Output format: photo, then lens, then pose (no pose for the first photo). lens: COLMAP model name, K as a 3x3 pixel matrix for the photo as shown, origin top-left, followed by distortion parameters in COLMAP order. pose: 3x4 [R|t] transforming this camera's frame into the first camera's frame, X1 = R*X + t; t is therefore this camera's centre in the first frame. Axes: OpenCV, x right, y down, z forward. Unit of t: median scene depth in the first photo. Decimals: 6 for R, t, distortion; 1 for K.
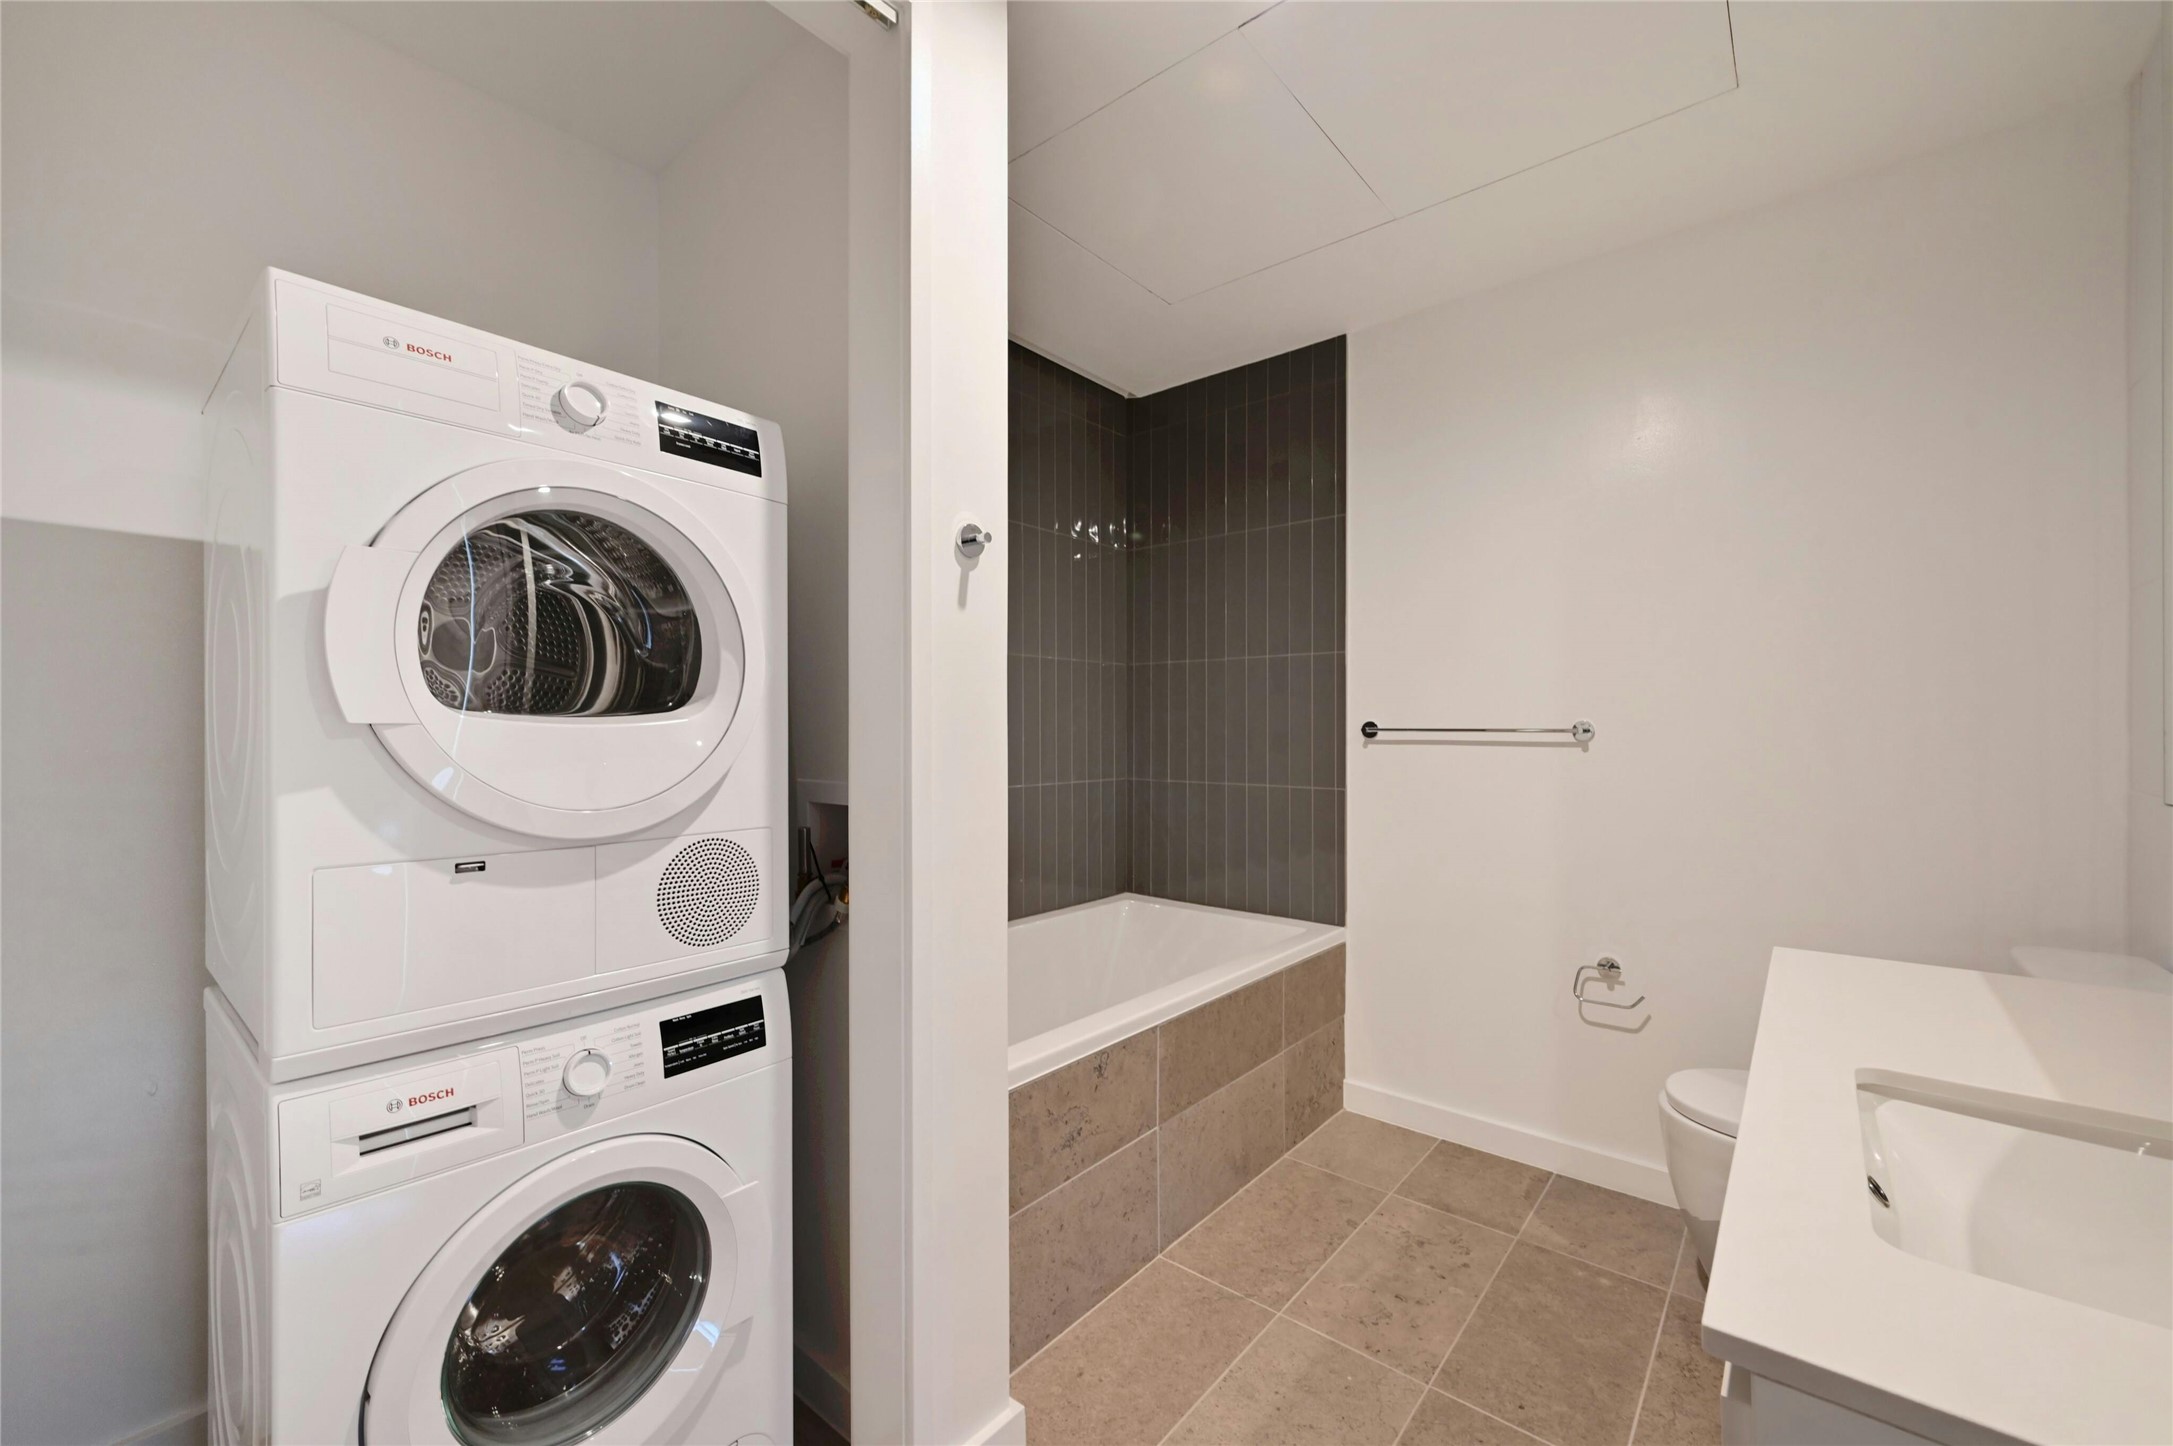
lens RADIAL K [[853.6, 0, 1093.3], [0, 853.6, 734.6], [0, 0, 1]] dist [0.000896, -0.000080]
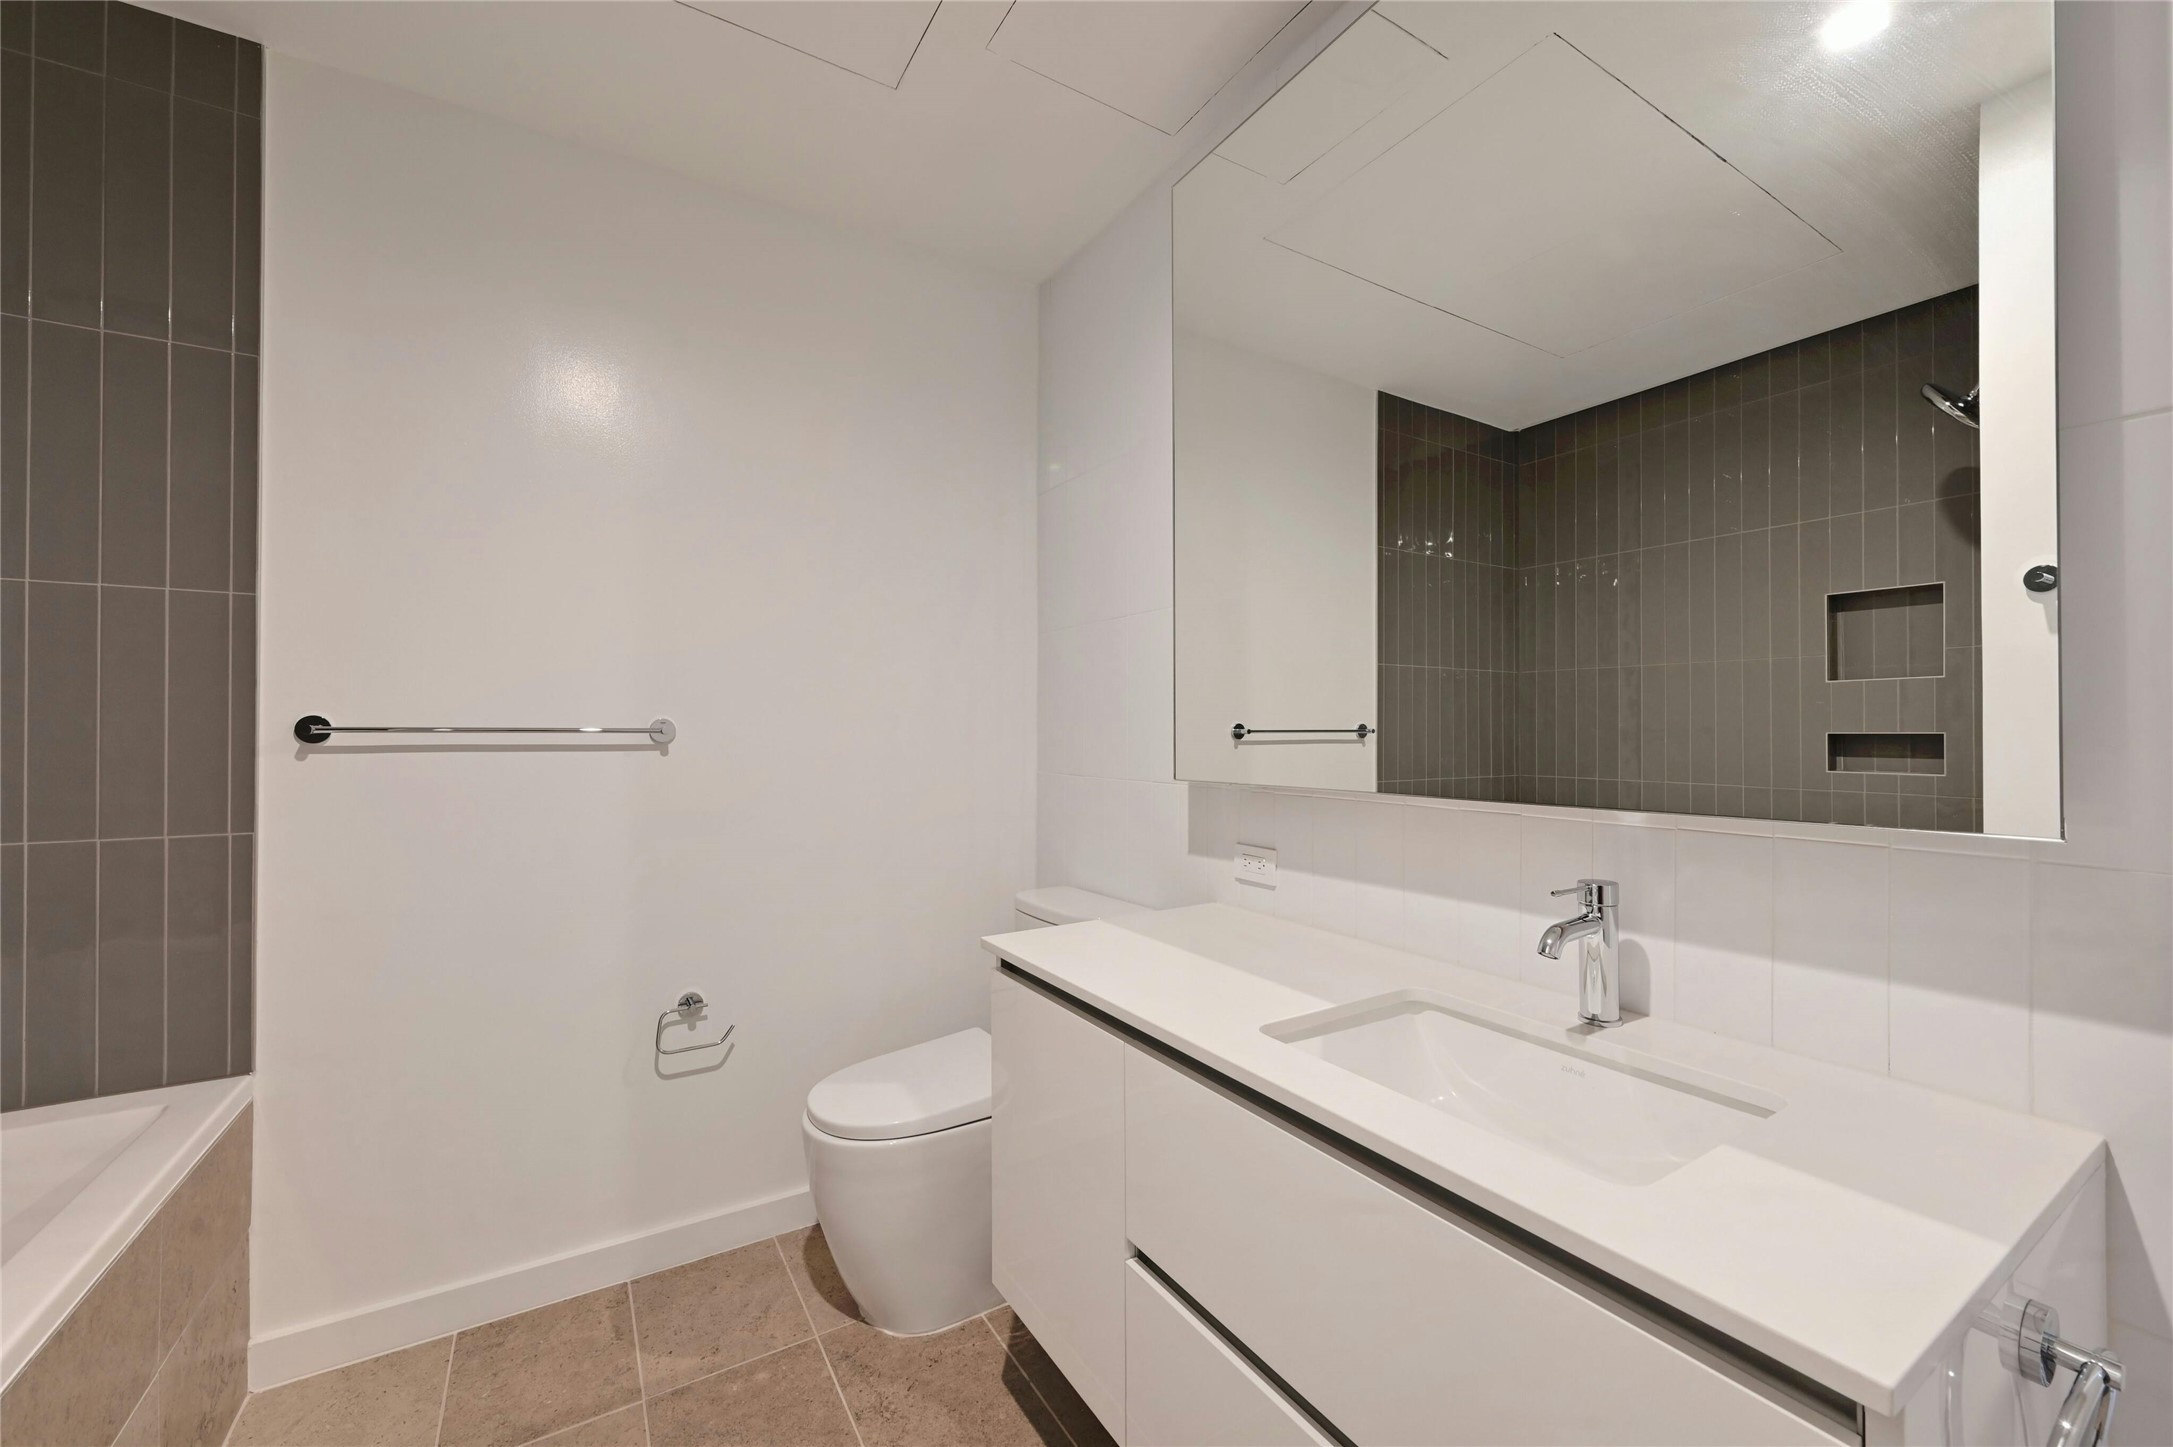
lens RADIAL K [[856.5, 0, 1100.1], [0, 856.5, 727.7], [0, 0, 1]] dist [0.002341, 0.000254]
pose [[0.314254, -0.000375, 0.949339, -0.087615], [0.006957, 0.999974, -0.001908, -0.002485], [-0.949313, 0.007204, 0.314248, 0.329551]]
